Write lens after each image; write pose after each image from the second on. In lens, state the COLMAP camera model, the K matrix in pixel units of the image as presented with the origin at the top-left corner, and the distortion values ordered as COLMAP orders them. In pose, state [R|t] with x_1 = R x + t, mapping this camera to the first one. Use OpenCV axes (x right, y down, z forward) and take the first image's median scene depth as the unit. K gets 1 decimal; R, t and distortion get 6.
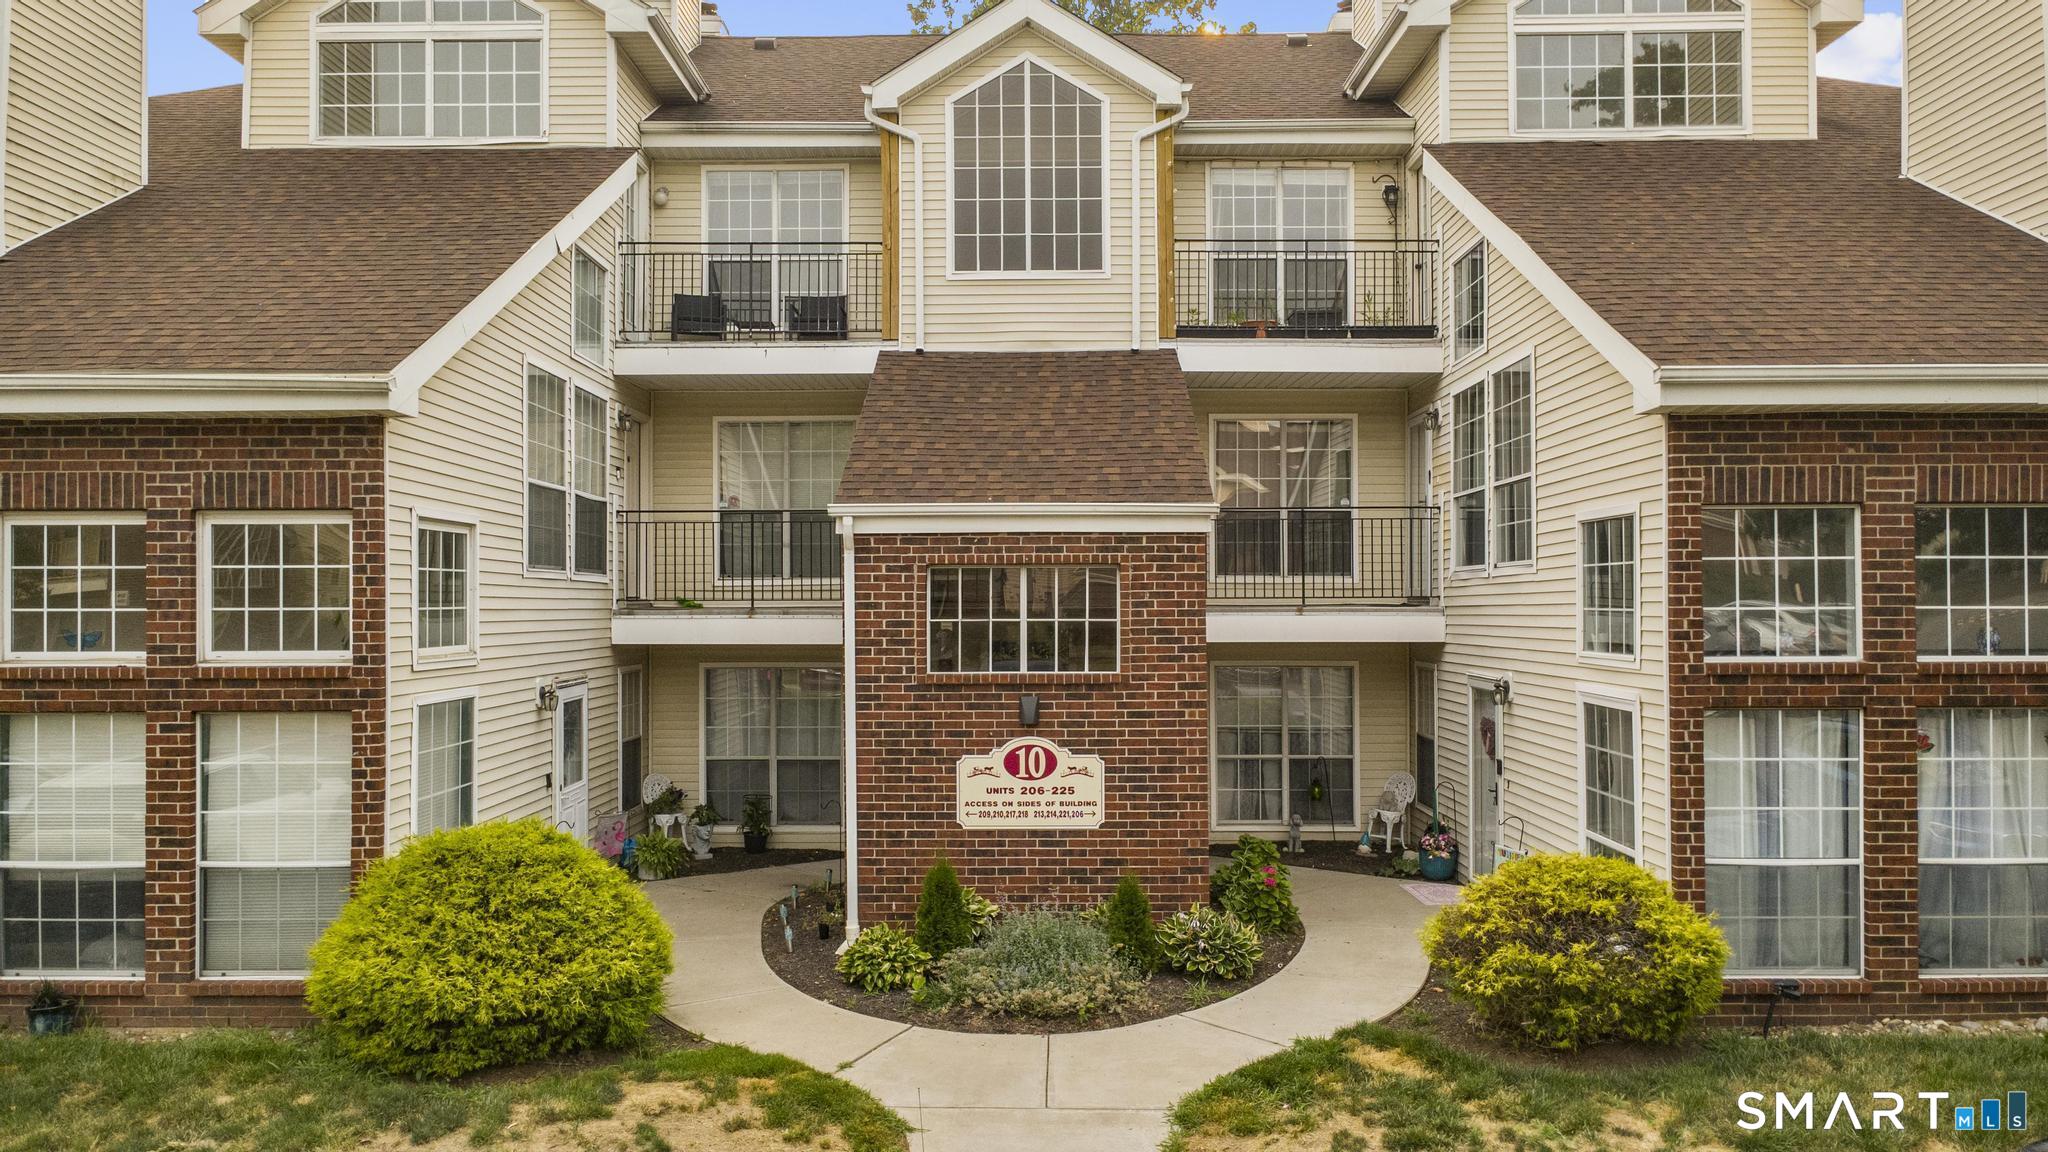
lens RADIAL K [[1435.7, 0, 1033.5], [0, 1435.7, 581.8], [0, 0, 1]] dist [-0.000168, 0.000504]
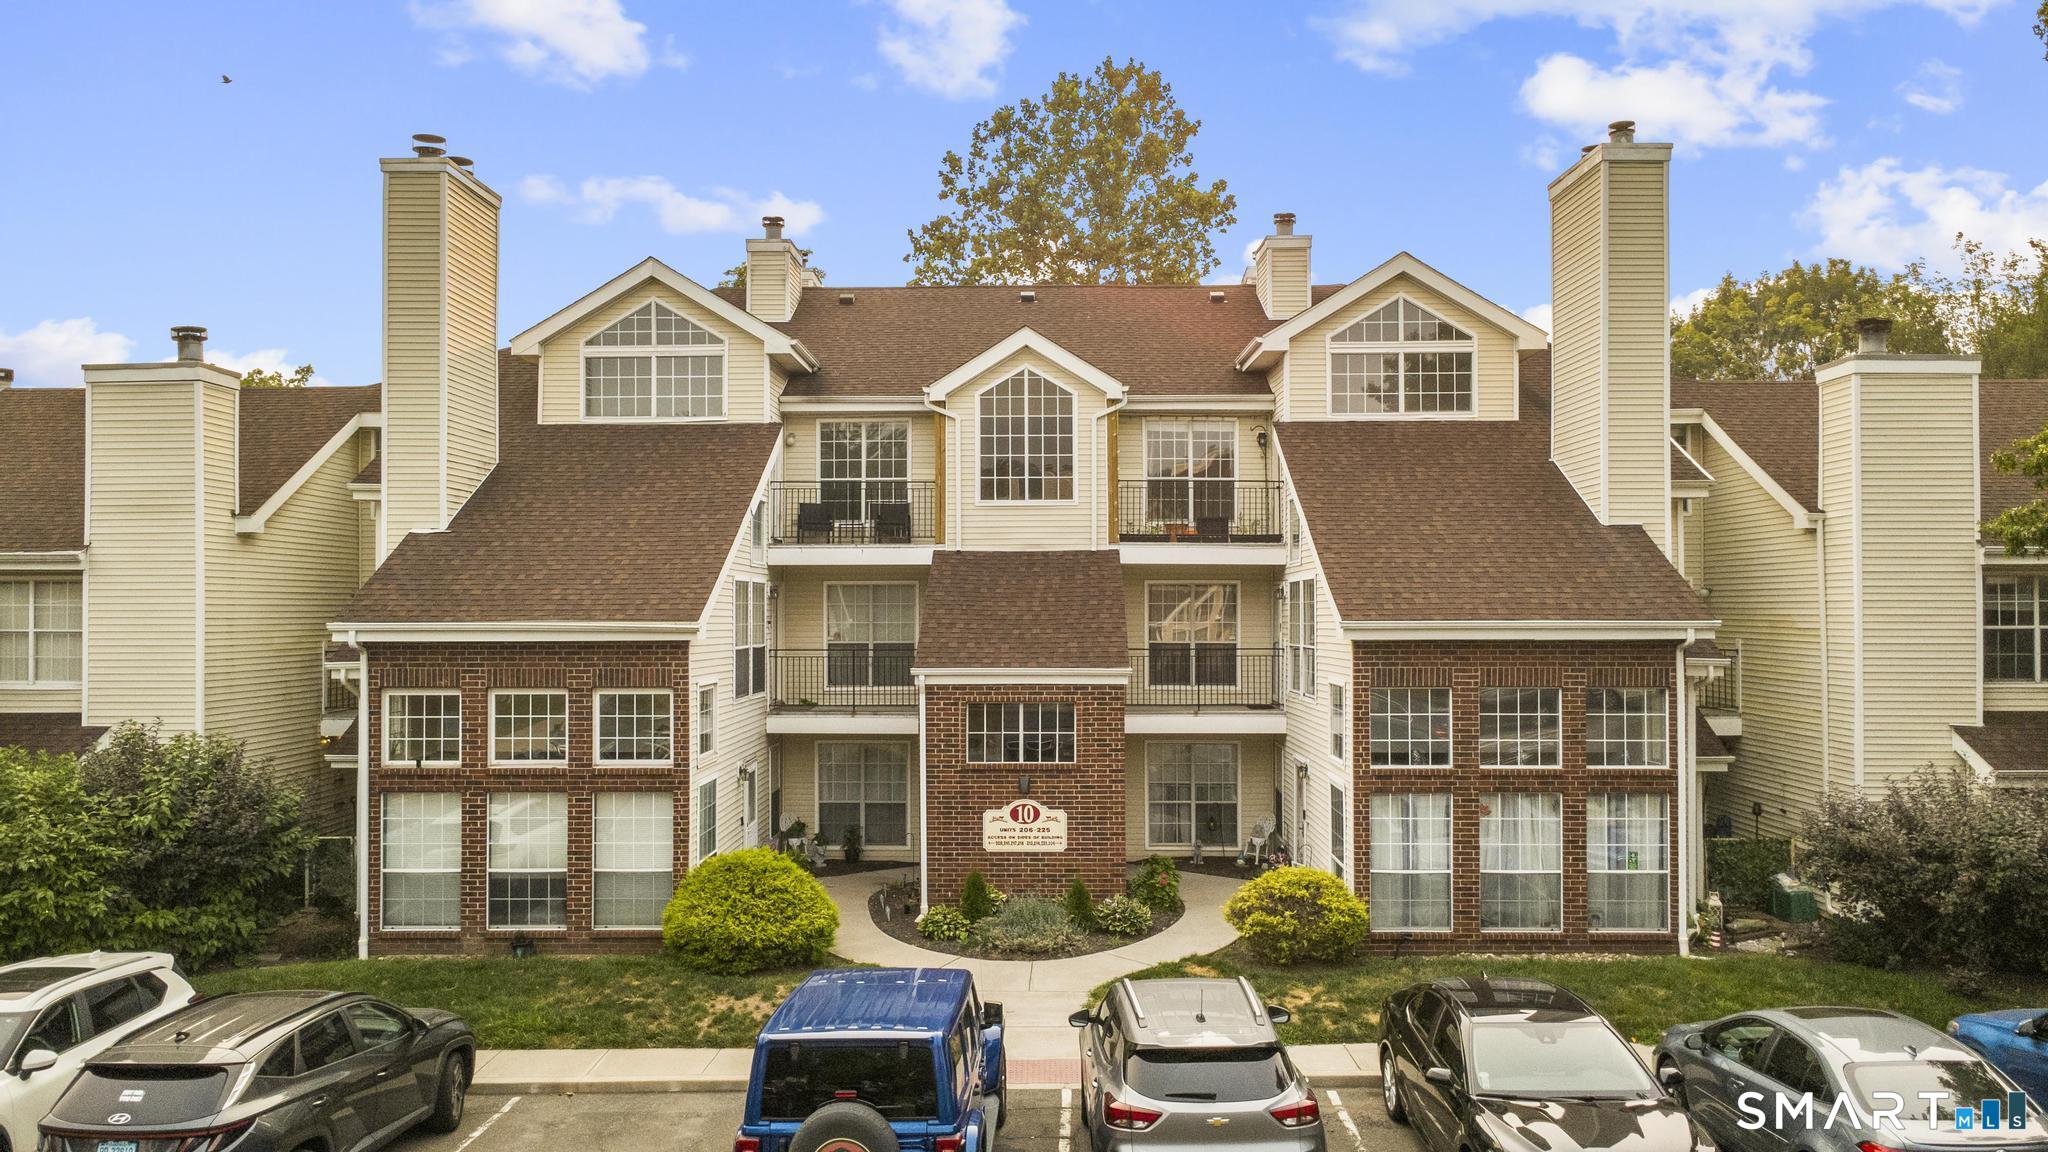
lens RADIAL K [[1435.7, 0, 1033.5], [0, 1435.7, 581.8], [0, 0, 1]] dist [-0.000168, 0.000504]
pose [[0.999957, 0.001565, -0.009162, 0.024183], [-0.001597, 0.999993, -0.003436, -0.154567], [0.009156, 0.003451, 0.999952, -0.772326]]
